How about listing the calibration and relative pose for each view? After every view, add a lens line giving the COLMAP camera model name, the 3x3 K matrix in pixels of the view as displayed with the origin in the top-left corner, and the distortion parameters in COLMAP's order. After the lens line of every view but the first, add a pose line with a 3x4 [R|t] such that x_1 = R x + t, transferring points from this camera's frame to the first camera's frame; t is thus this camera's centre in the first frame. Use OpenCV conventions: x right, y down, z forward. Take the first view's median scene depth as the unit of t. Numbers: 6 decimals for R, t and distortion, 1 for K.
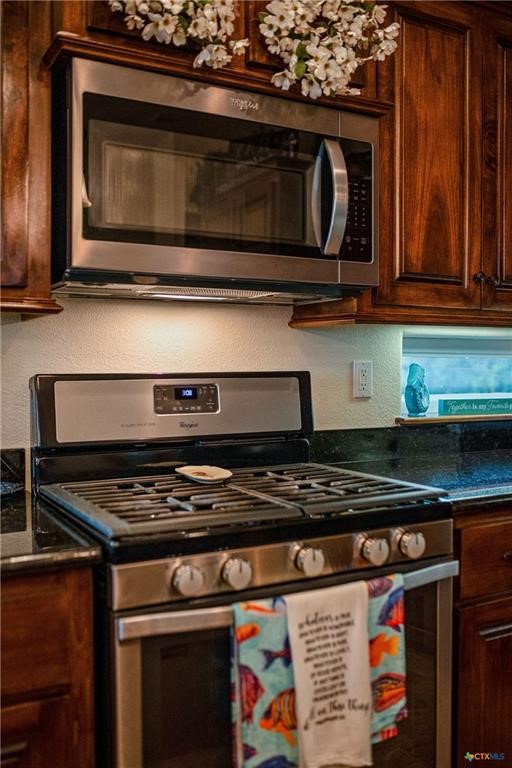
lens RADIAL K [[757.5, 0, 256.0], [0, 757.5, 384.0], [0, 0, 1]] dist [-0.042813, -0.001942]
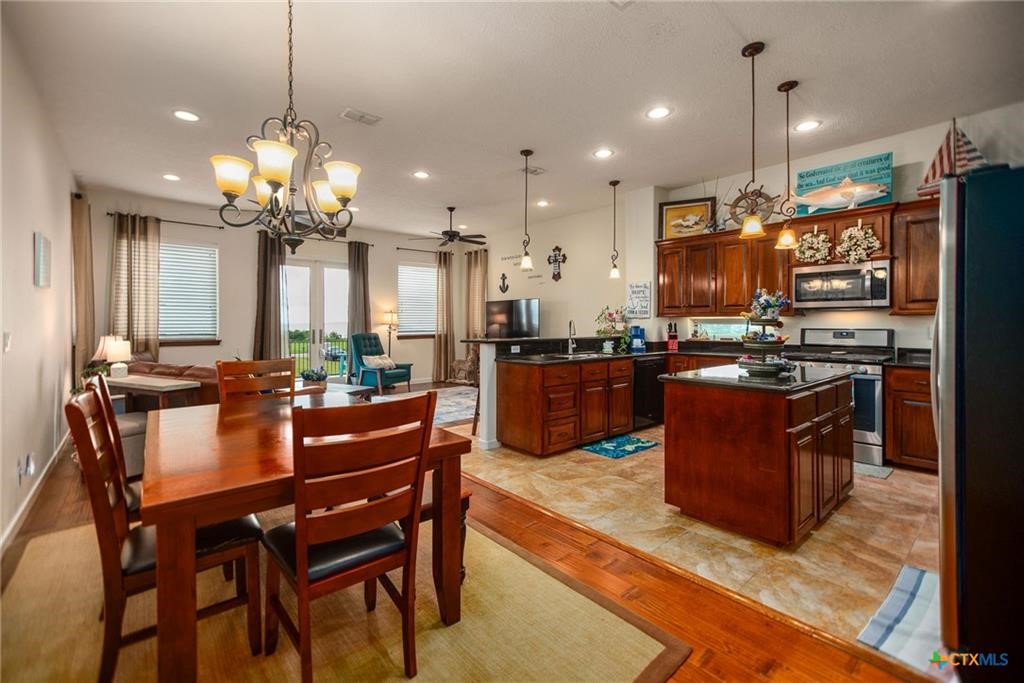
lens RADIAL K [[438.5, 0, 506.7], [0, 438.5, 323.0], [0, 0, 1]] dist [0.000783, 0.000099]
pose [[0.192909, 0.002130, -0.981214, 1.973368], [-0.029860, 0.999547, -0.003700, 0.017648], [0.980762, 0.030012, 0.192885, -1.268363]]
